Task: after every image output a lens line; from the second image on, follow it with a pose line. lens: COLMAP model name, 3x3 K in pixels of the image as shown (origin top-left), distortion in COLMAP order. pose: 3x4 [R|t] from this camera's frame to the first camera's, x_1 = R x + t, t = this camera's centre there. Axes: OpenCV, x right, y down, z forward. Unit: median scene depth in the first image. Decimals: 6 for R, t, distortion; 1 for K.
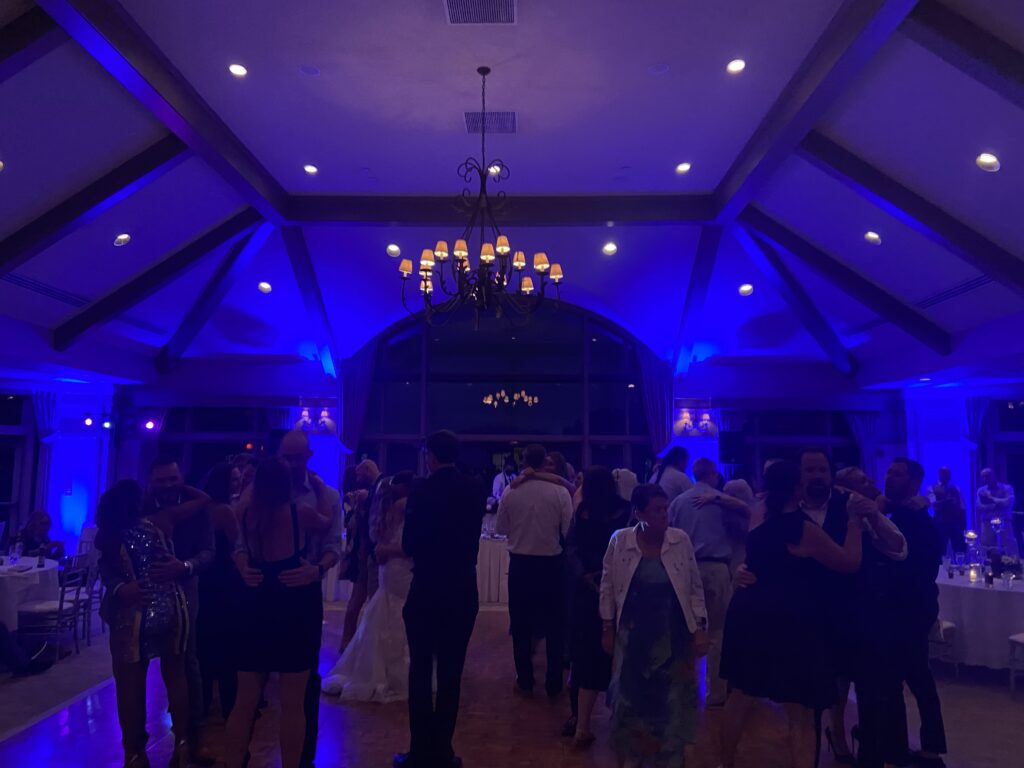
lens RADIAL K [[760.3, 0, 512.0], [0, 760.3, 384.0], [0, 0, 1]] dist [0.001229, 0.000561]
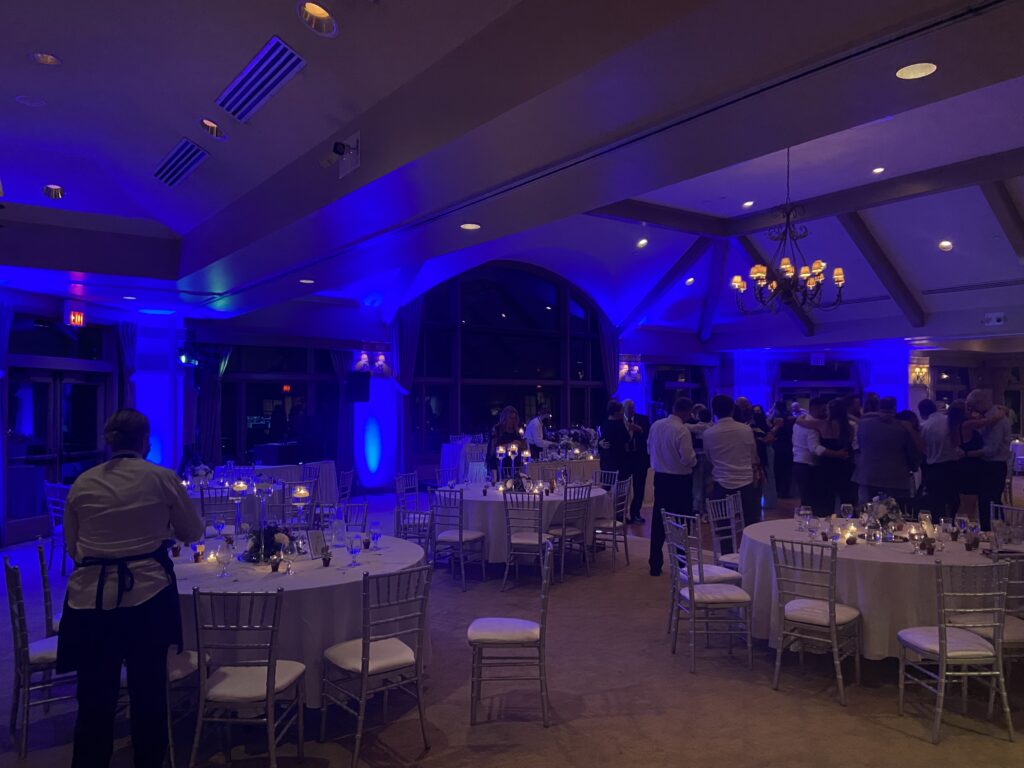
lens RADIAL K [[760.3, 0, 512.0], [0, 760.3, 384.0], [0, 0, 1]] dist [0.001229, 0.000561]
pose [[0.825268, 0.011217, 0.564630, -0.702417], [-0.057546, 0.996269, 0.064318, -0.002520], [-0.561802, -0.085571, 0.822834, 0.004356]]
